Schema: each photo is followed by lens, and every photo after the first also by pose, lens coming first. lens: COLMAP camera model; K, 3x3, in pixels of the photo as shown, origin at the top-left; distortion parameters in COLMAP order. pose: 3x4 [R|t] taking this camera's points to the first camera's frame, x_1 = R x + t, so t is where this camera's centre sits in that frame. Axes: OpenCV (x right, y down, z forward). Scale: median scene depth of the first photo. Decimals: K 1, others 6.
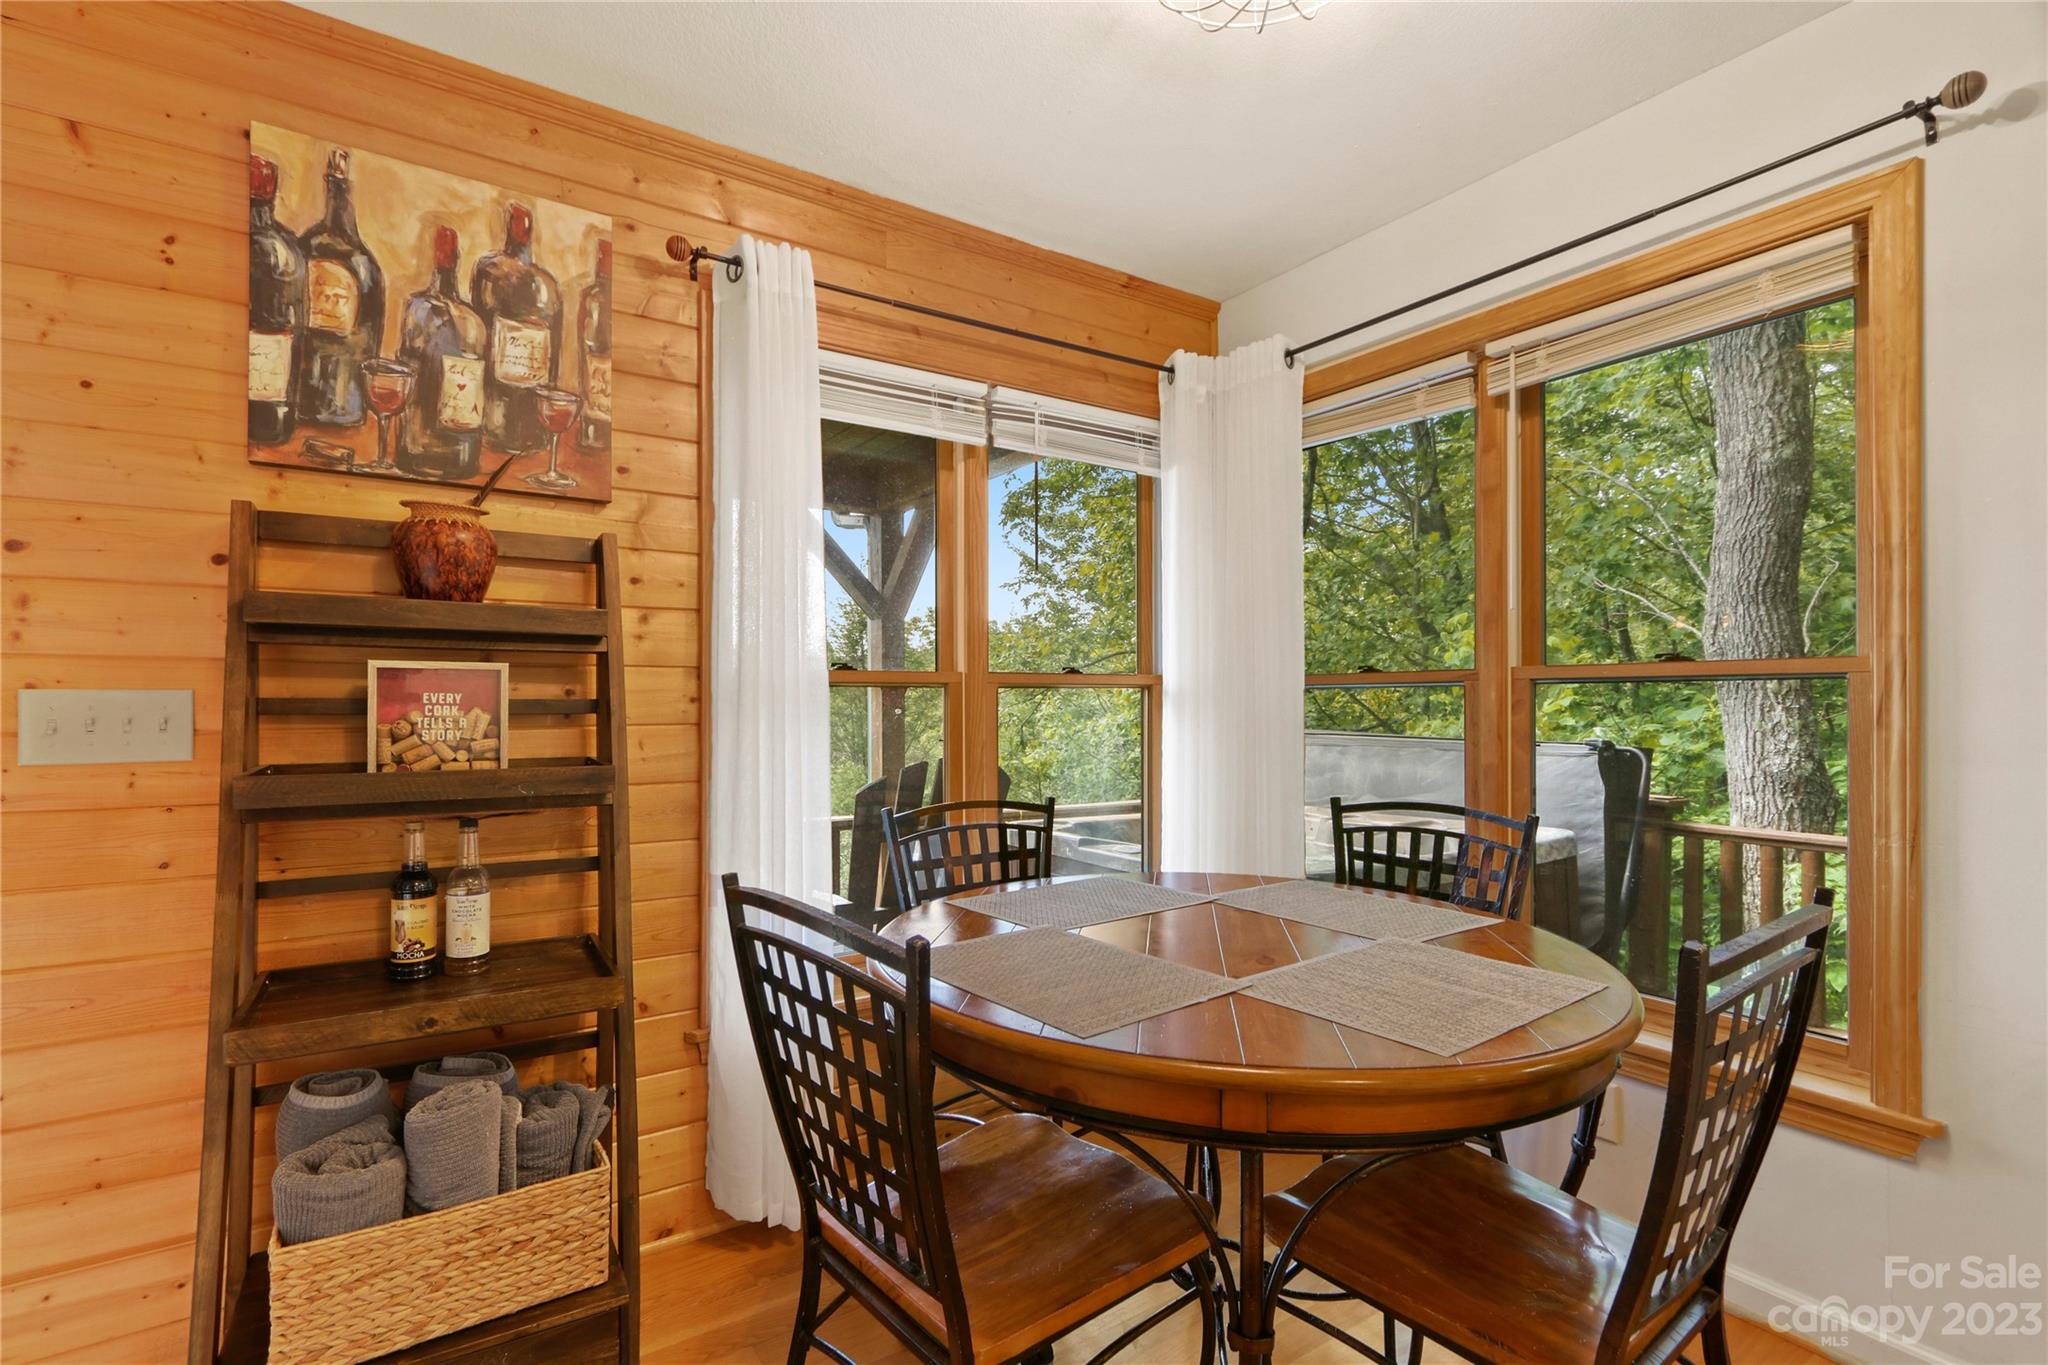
lens RADIAL K [[953.1, 0, 1014.1], [0, 953.1, 694.7], [0, 0, 1]] dist [-0.009228, 0.003639]
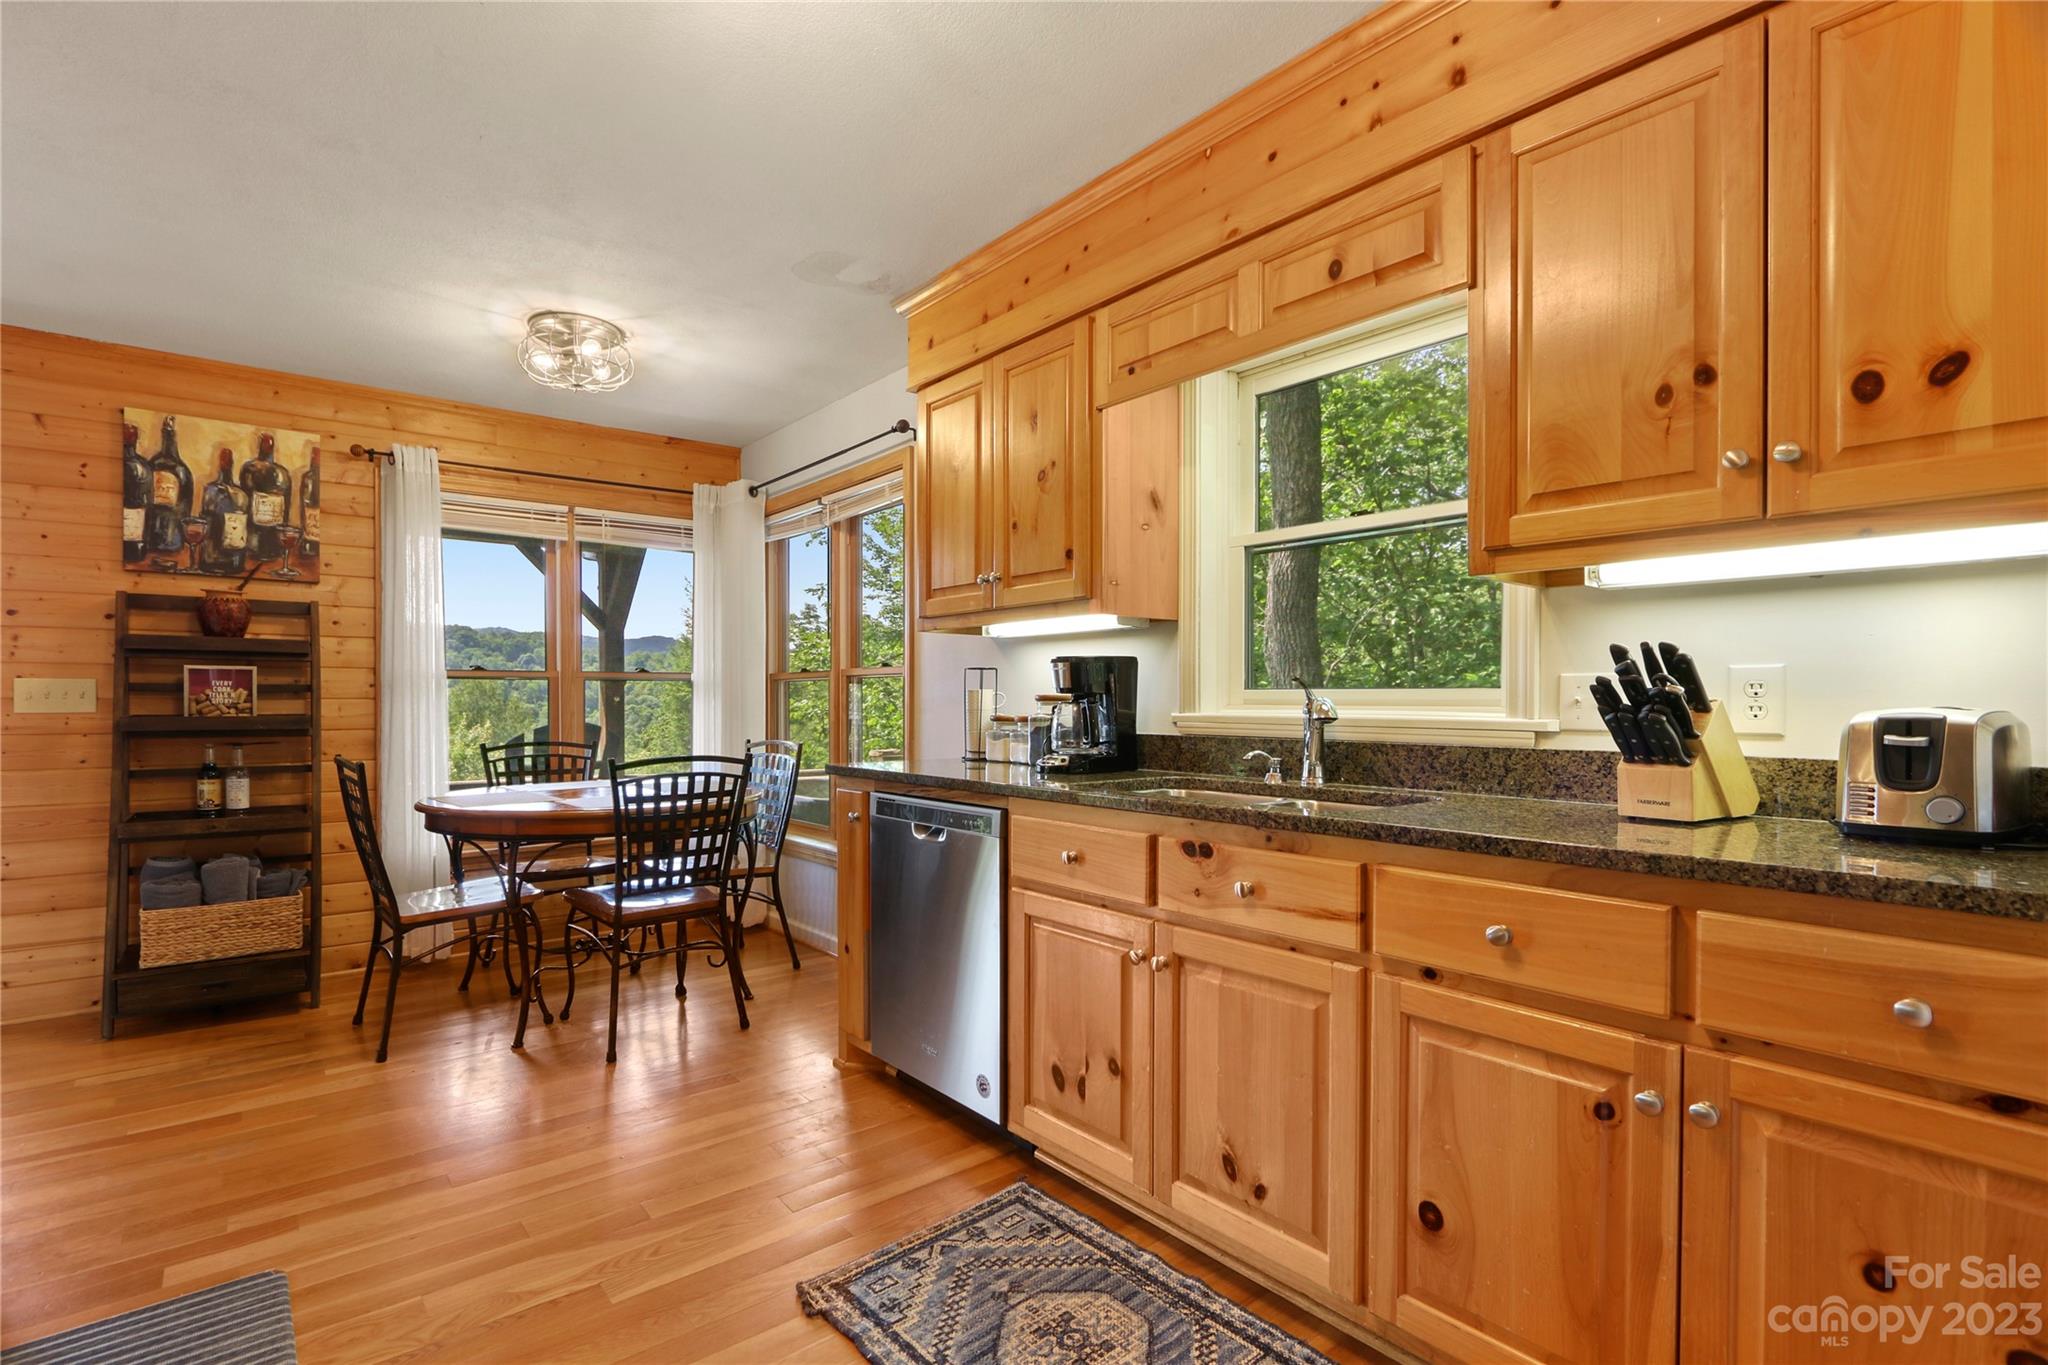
lens RADIAL K [[953.1, 0, 972.0], [0, 953.1, 701.3], [0, 0, 1]] dist [-0.009228, 0.003639]
pose [[0.996314, 0.001844, 0.085767, 0.839758], [-0.002432, 0.999974, 0.006753, 0.024811], [-0.085752, -0.006937, 0.996292, -1.190845]]
